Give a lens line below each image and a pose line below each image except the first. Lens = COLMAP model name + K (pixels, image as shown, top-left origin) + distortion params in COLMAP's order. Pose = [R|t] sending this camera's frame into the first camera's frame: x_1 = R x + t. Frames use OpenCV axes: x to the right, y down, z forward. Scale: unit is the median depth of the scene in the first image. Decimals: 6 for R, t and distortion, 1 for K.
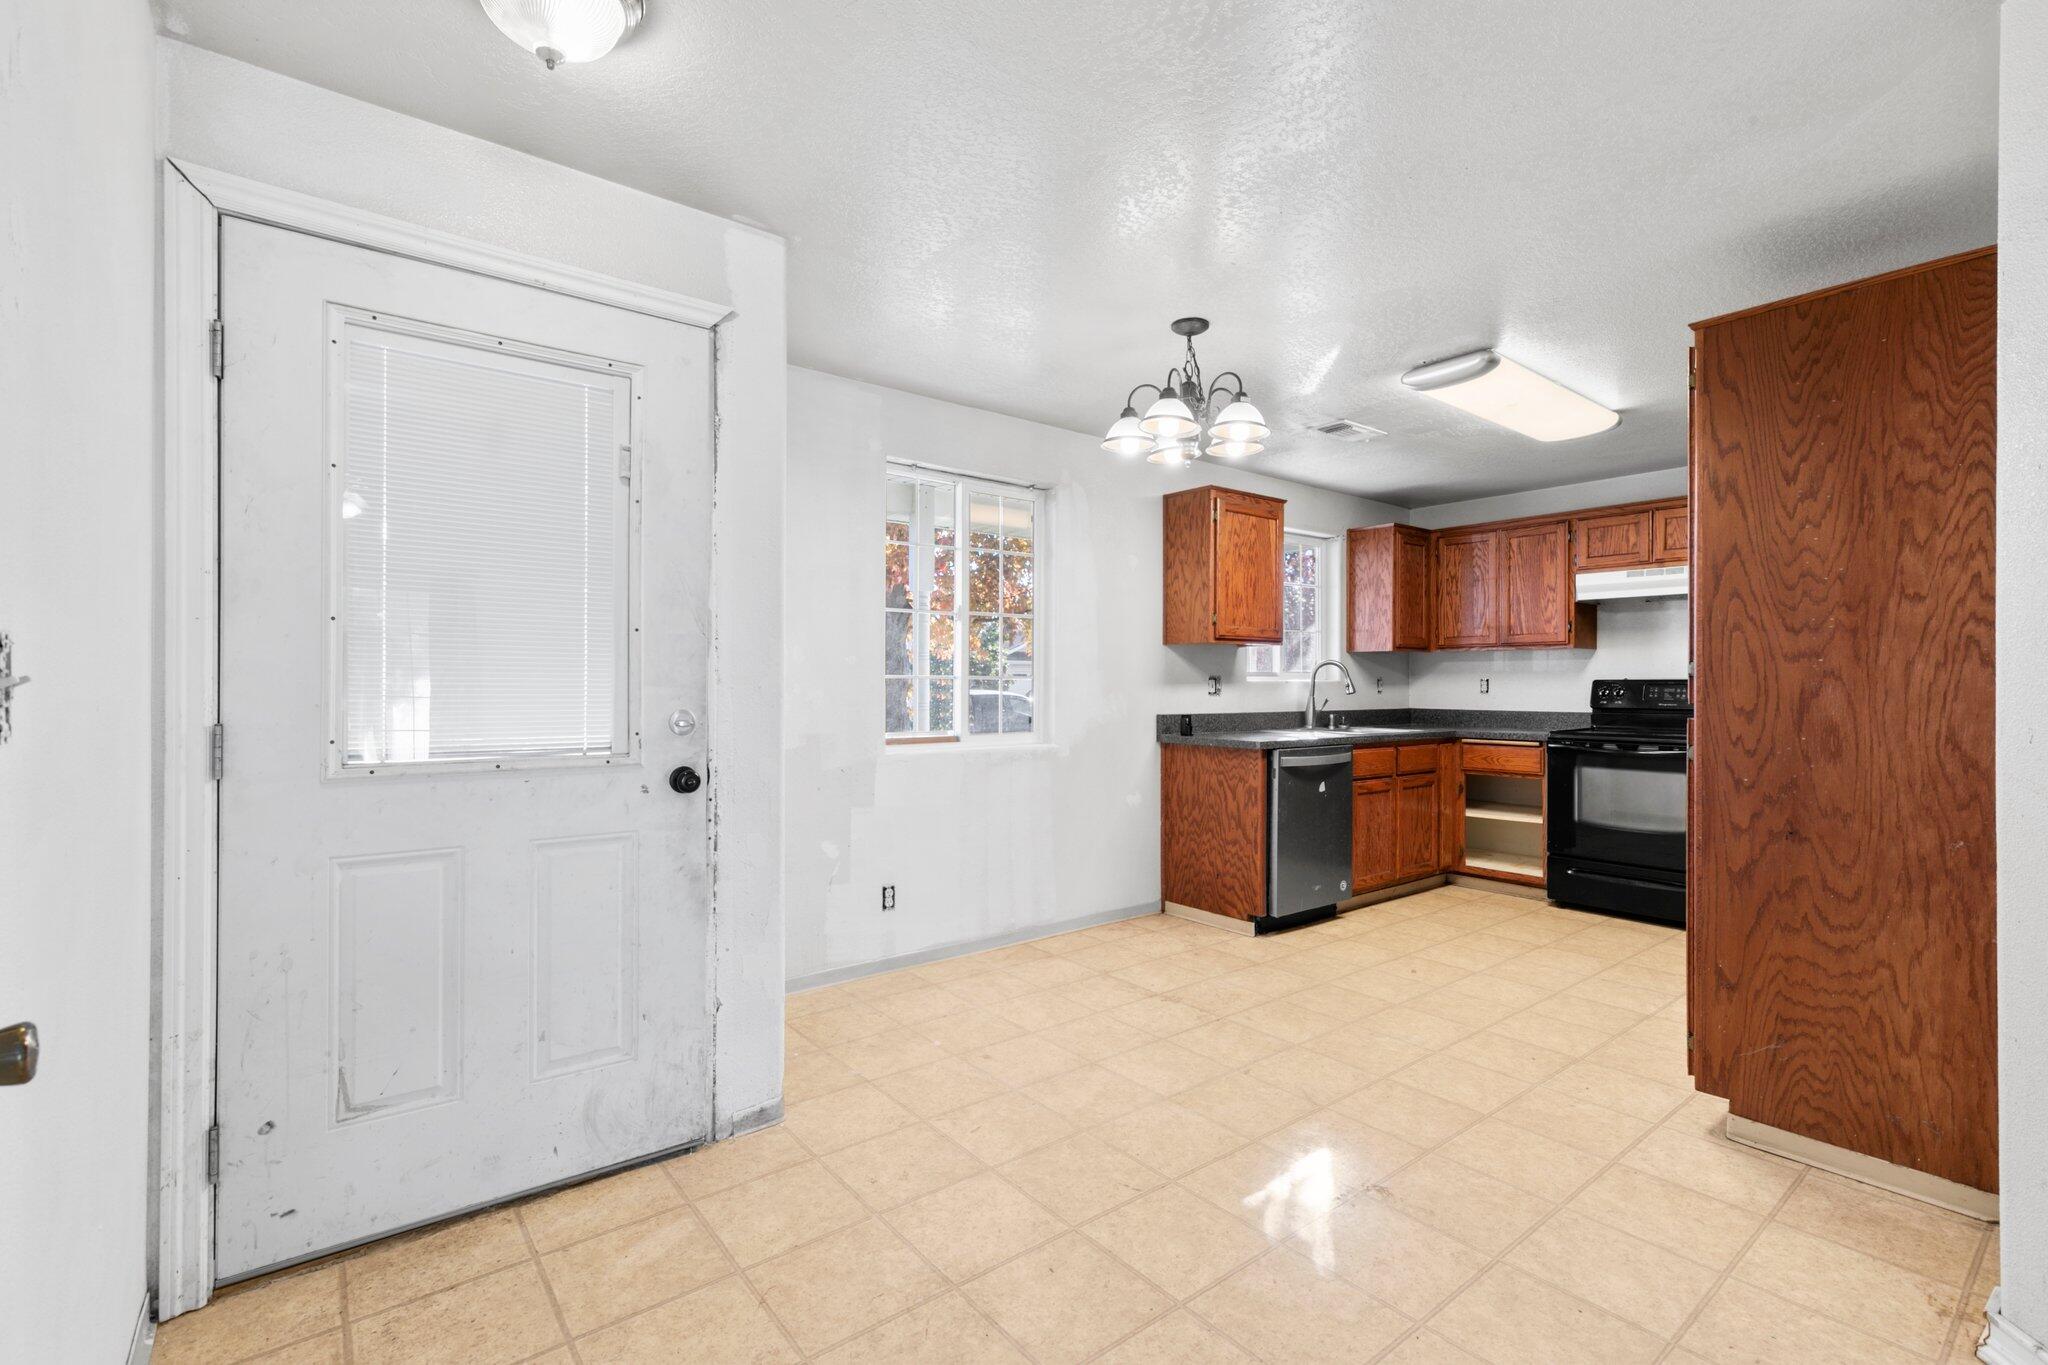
lens RADIAL K [[916.4, 0, 1031.8], [0, 916.4, 678.4], [0, 0, 1]] dist [0.006611, -0.000372]
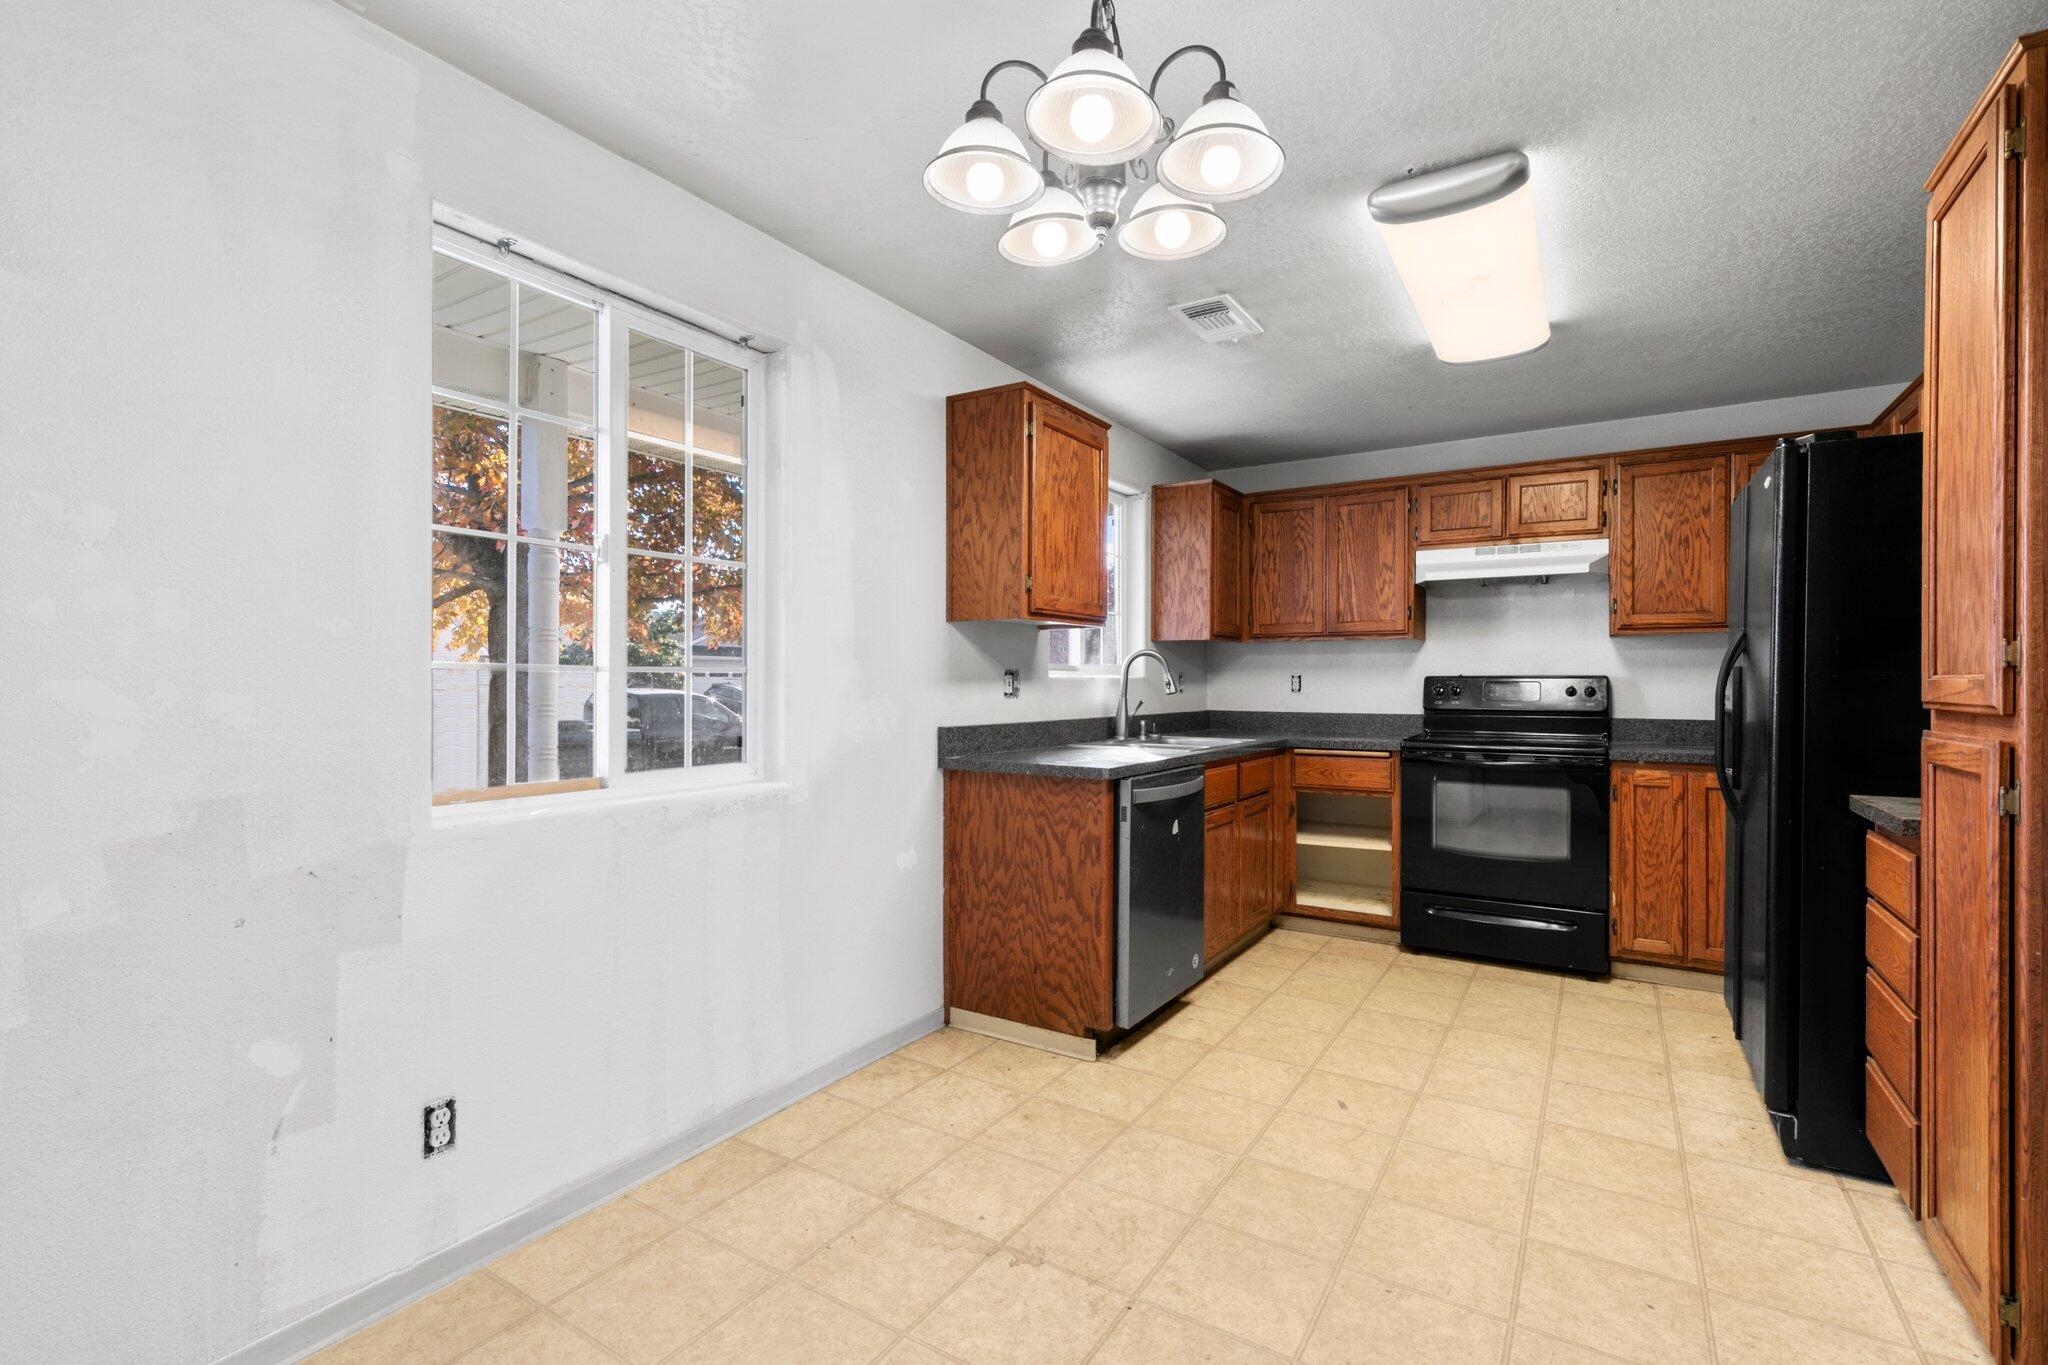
lens RADIAL K [[916.4, 0, 1037.2], [0, 916.4, 681.4], [0, 0, 1]] dist [0.006611, -0.000372]
pose [[0.941443, -0.000342, 0.337173, -0.020970], [-0.001373, 0.999987, 0.004848, 0.003270], [-0.337170, -0.005027, 0.941430, 0.382789]]
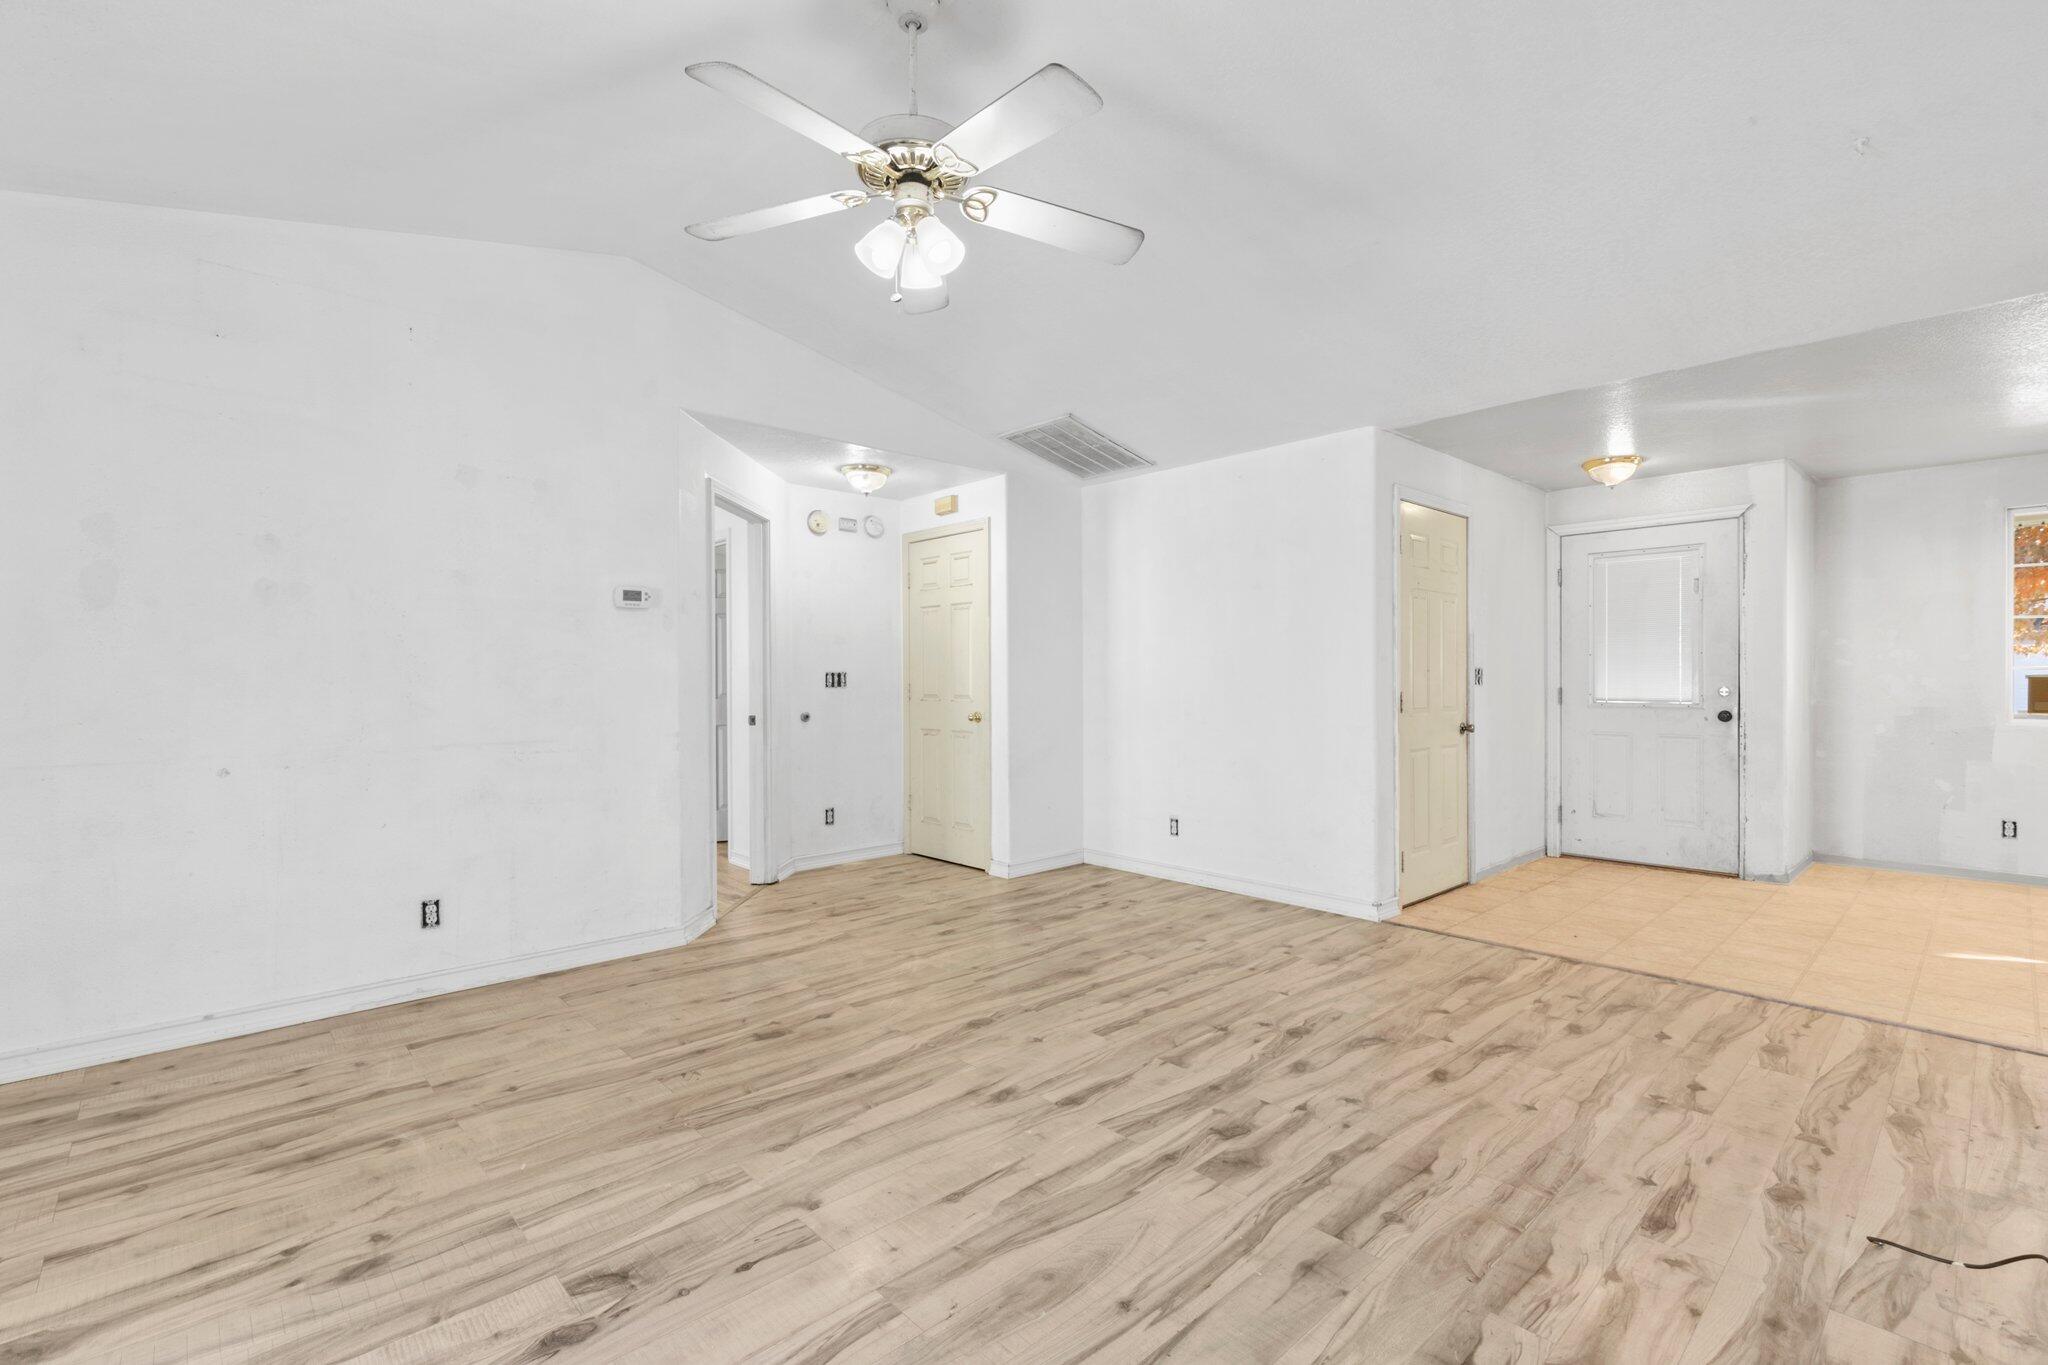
lens RADIAL K [[916.4, 0, 1031.5], [0, 916.4, 682.6], [0, 0, 1]] dist [0.006611, -0.000372]
pose [[0.087859, 0.004780, -0.996121, 0.942045], [0.007951, 0.999953, 0.005499, -0.000377], [0.996101, -0.008403, 0.087817, -0.501424]]
